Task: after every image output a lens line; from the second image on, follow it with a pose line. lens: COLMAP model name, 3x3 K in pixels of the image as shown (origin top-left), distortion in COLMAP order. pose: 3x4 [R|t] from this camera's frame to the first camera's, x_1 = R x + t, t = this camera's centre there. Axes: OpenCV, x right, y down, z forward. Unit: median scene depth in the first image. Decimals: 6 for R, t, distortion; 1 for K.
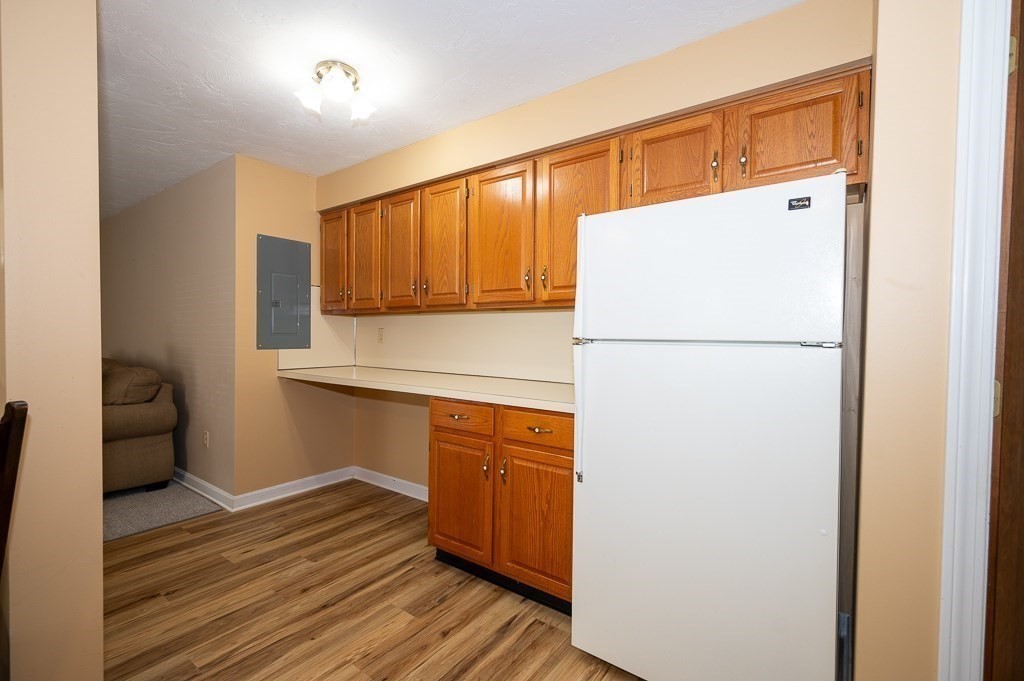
lens RADIAL K [[453.5, 0, 509.6], [0, 453.5, 345.2], [0, 0, 1]] dist [-0.000122, -0.001291]
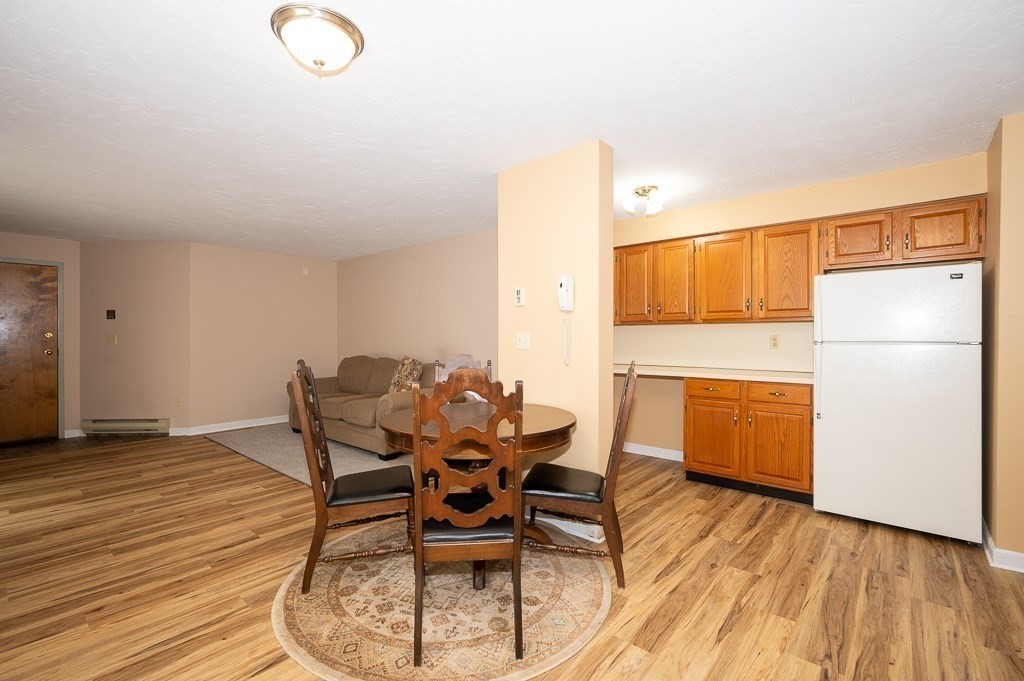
lens RADIAL K [[453.5, 0, 506.0], [0, 453.5, 339.2], [0, 0, 1]] dist [-0.000122, -0.001291]
pose [[0.996347, -0.008130, -0.085013, -0.773233], [0.006446, 0.999778, -0.020070, 0.005150], [0.085157, 0.019449, 0.996178, -0.773037]]
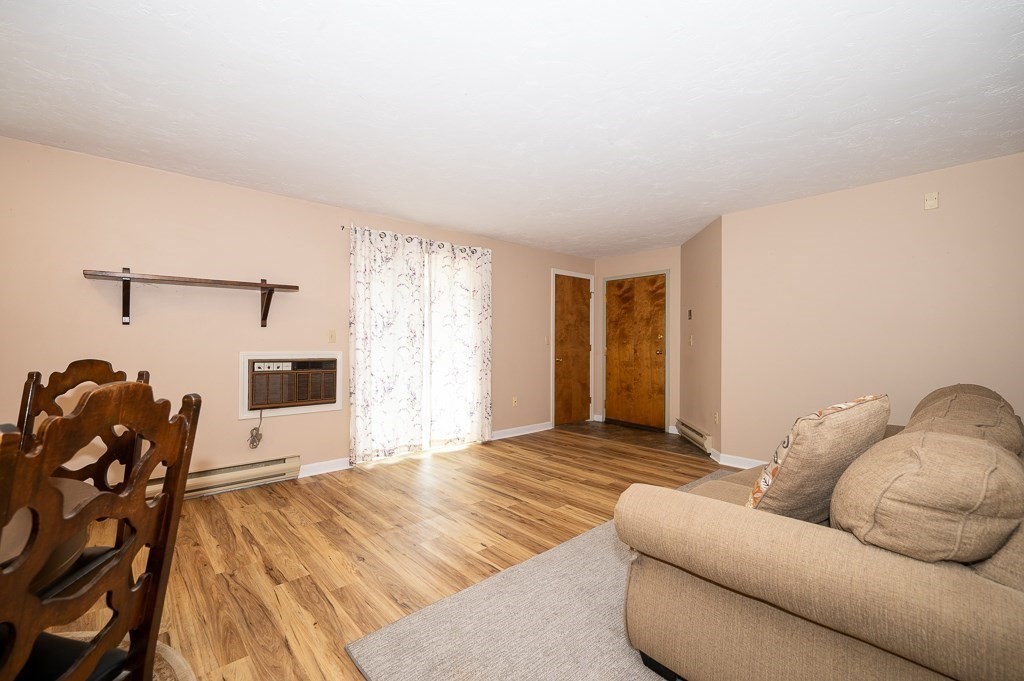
lens RADIAL K [[426.8, 0, 509.2], [0, 426.8, 339.8], [0, 0, 1]] dist [0.000494, 0.000165]
pose [[-0.201341, -0.011899, -0.979449, -0.739551], [-0.025983, 0.999639, -0.006804, -0.023798], [0.979176, 0.024079, -0.201578, 1.228737]]
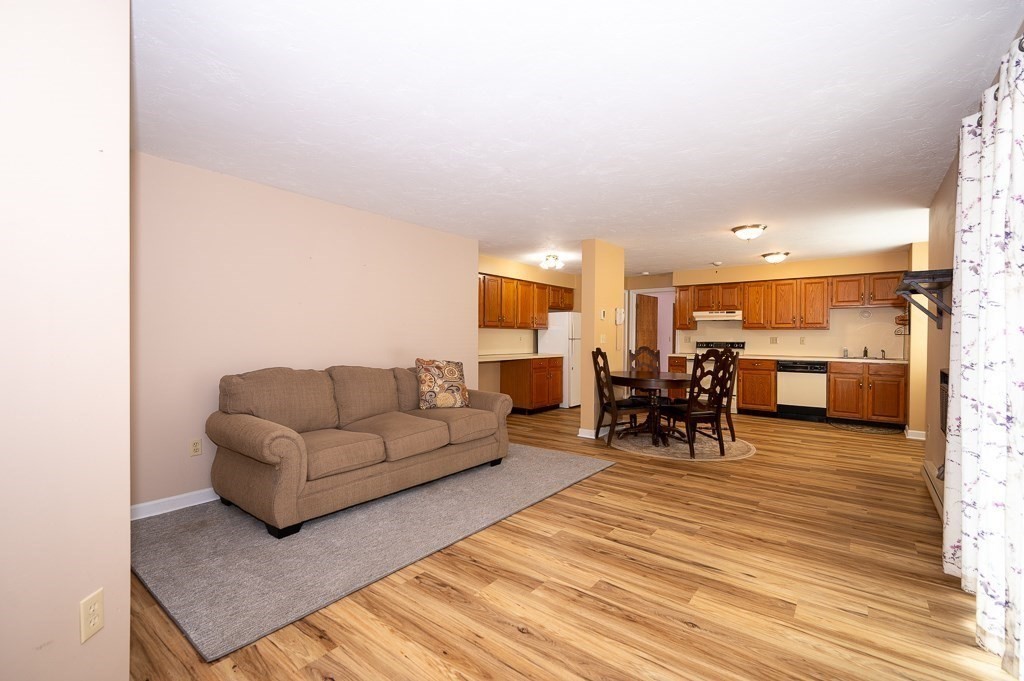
lens RADIAL K [[453.5, 0, 510.7], [0, 453.5, 343.9], [0, 0, 1]] dist [-0.000122, -0.001291]
pose [[0.026530, -0.021167, 0.999424, -3.581476], [0.014062, 0.999685, 0.020799, -0.054615], [-0.999549, 0.013502, 0.026819, 1.212629]]
